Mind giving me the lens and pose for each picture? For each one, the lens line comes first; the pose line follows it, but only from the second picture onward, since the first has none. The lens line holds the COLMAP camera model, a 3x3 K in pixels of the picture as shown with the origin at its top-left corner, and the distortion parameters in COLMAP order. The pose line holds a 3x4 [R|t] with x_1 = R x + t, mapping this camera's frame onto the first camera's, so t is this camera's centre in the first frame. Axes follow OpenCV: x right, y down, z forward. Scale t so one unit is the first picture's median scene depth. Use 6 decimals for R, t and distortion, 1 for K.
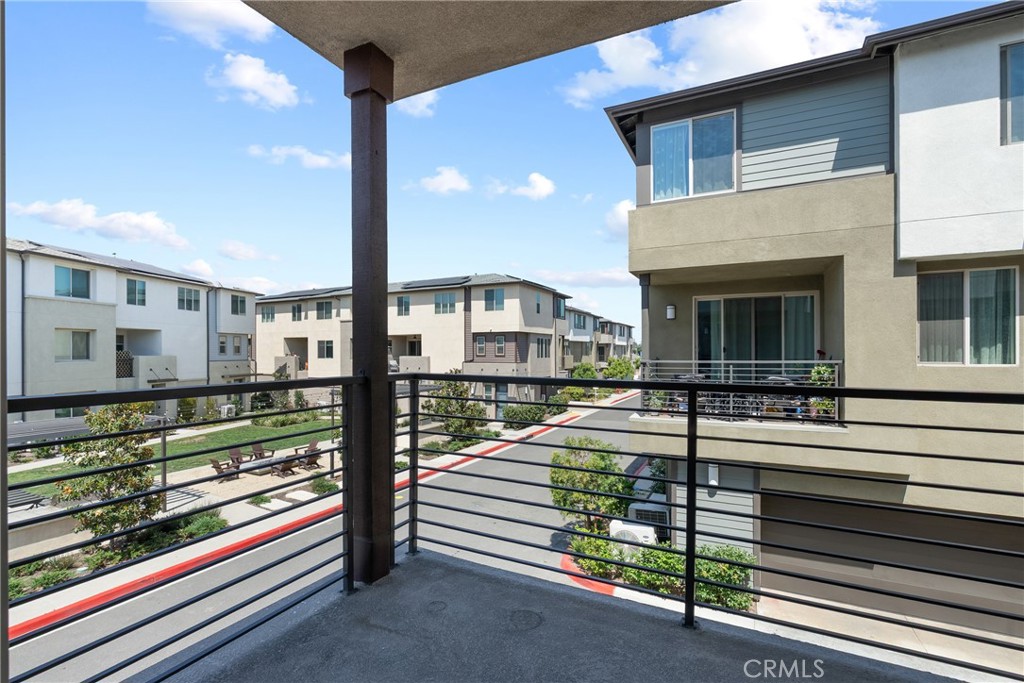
lens RADIAL K [[478.7, 0, 512.0], [0, 478.7, 341.5], [0, 0, 1]] dist [-0.002701, 0.000001]
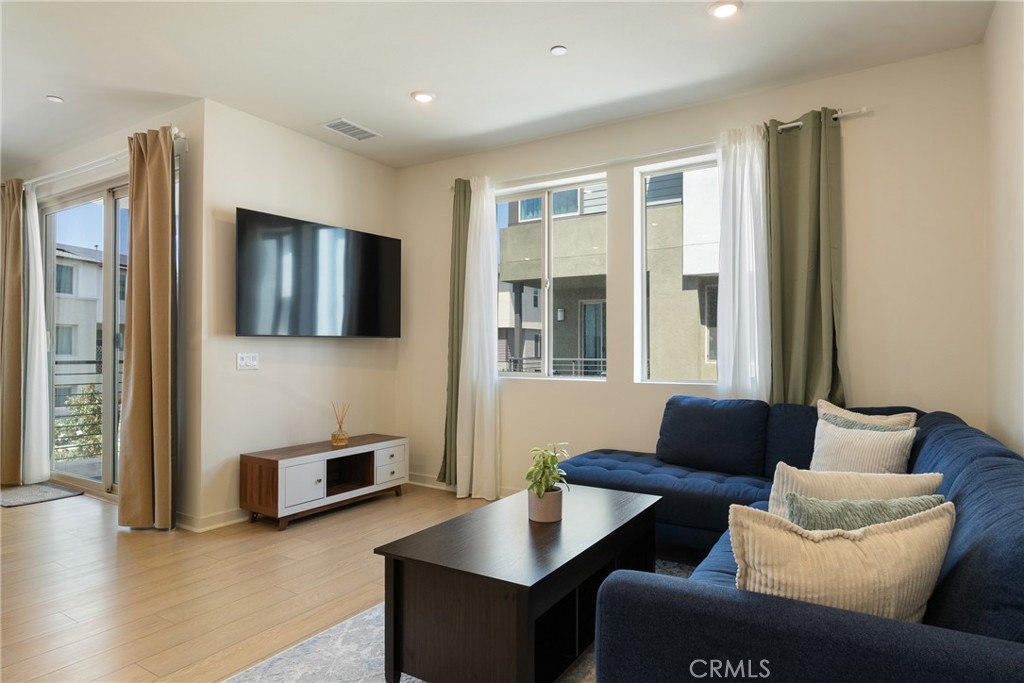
lens RADIAL K [[594.2, 0, 512.0], [0, 594.2, 341.5], [0, 0, 1]] dist [0.001062, 0.000018]
pose [[0.995890, 0.005770, -0.090388, 0.438673], [-0.004912, 0.999941, 0.009706, -0.014679], [0.090438, -0.009222, 0.995859, -0.475517]]
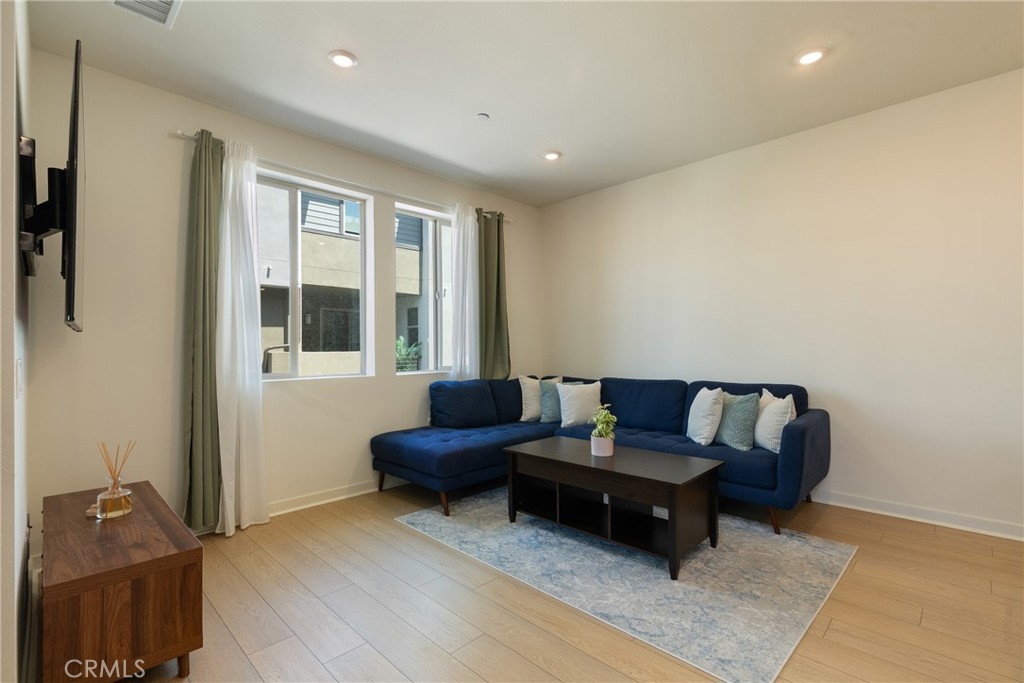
lens RADIAL K [[462.5, 0, 512.0], [0, 462.5, 341.5], [0, 0, 1]] dist [-0.009596, -0.000002]
pose [[0.306624, 0.017354, 0.951672, -0.459738], [-0.015281, 0.999795, -0.013308, 0.004811], [-0.951708, -0.010462, 0.306826, 0.127436]]
